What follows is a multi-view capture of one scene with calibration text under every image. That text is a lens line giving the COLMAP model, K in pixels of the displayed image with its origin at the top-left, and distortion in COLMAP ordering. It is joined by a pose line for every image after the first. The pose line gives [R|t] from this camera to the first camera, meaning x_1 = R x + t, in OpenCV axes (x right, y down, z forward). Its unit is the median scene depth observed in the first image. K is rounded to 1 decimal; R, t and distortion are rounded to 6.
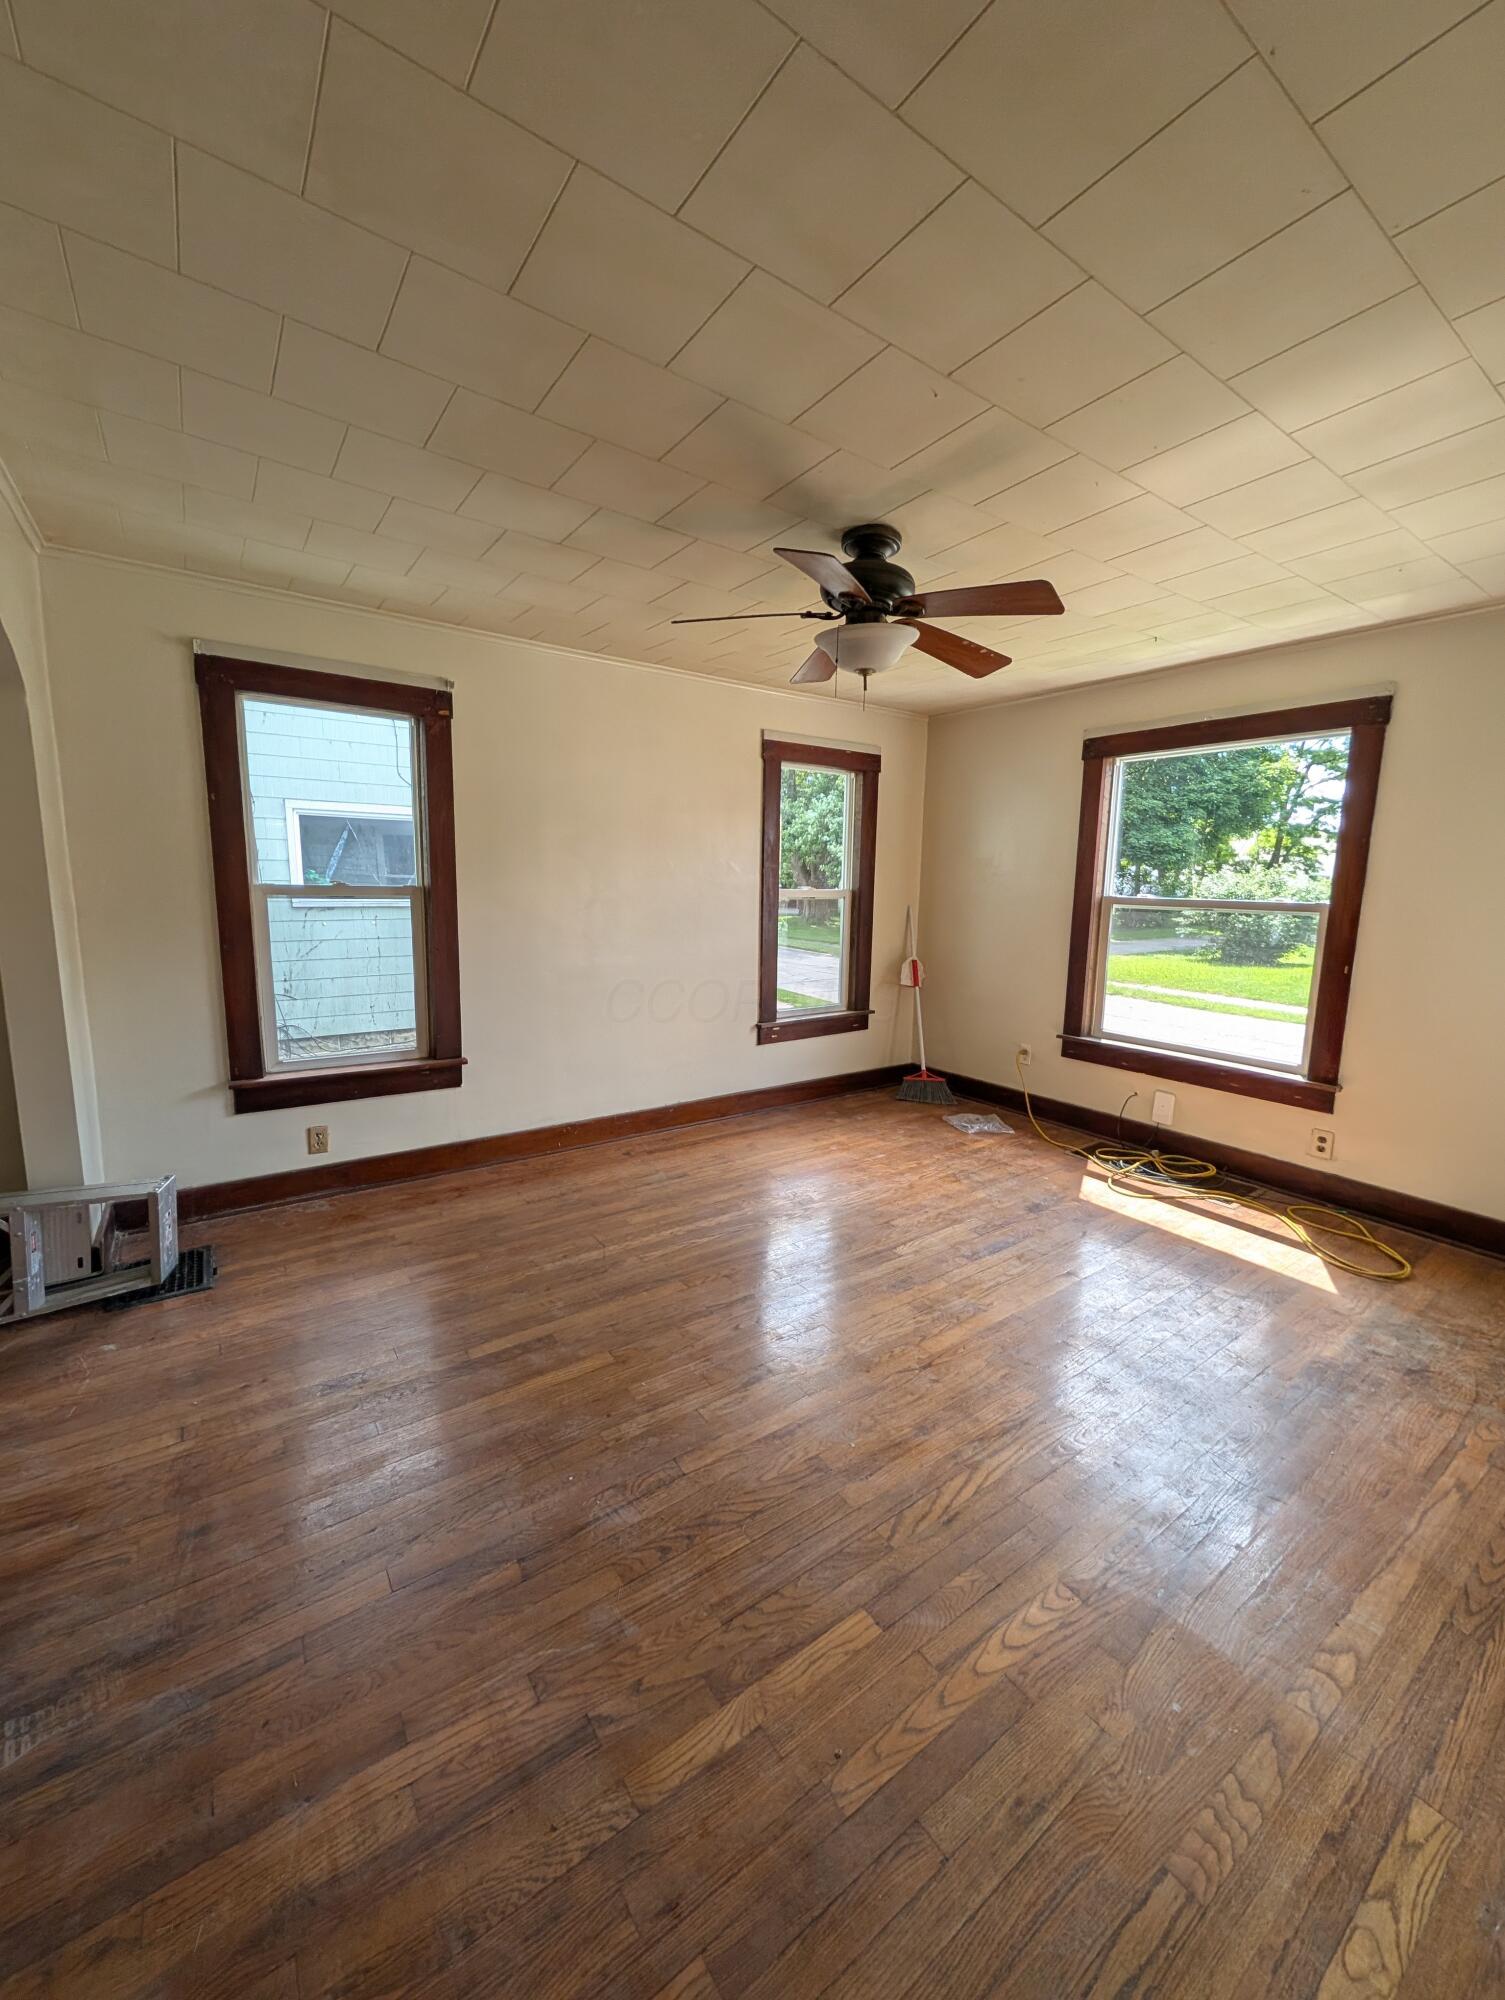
lens RADIAL K [[768.3, 0, 748.8], [0, 768.3, 998.4], [0, 0, 1]] dist [-0.001983, -0.000221]
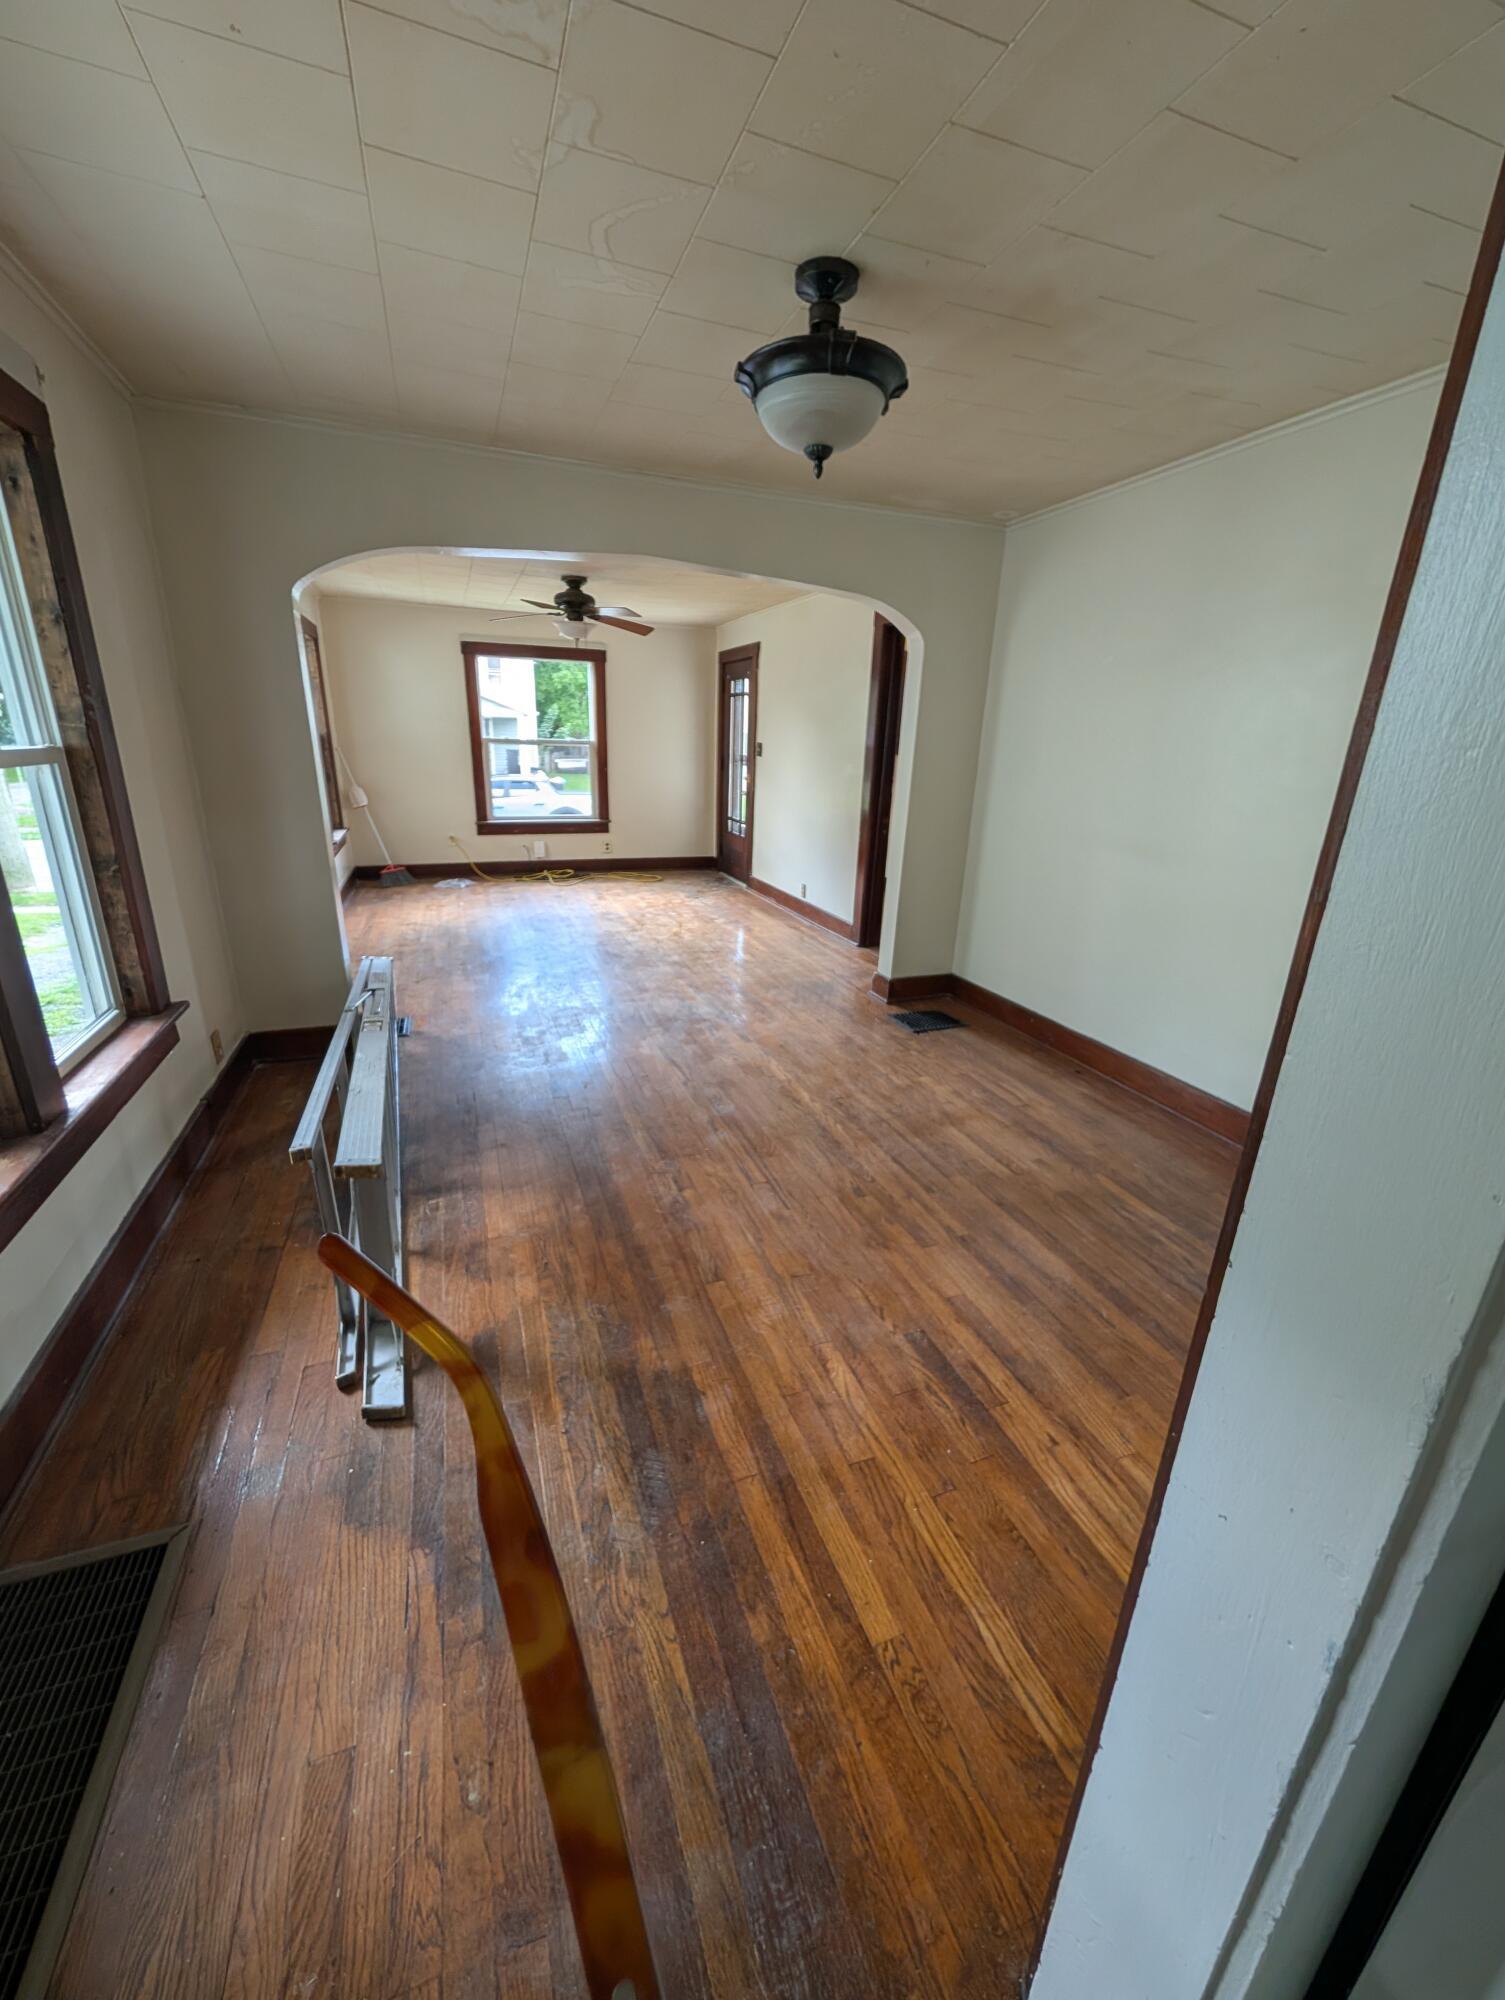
lens RADIAL K [[768.3, 0, 748.8], [0, 768.3, 998.4], [0, 0, 1]] dist [-0.001983, -0.000221]
pose [[0.250520, -0.320369, 0.913567, -1.521502], [0.124429, 0.946487, 0.297792, -0.020634], [-0.960082, 0.039071, 0.276977, -0.060163]]
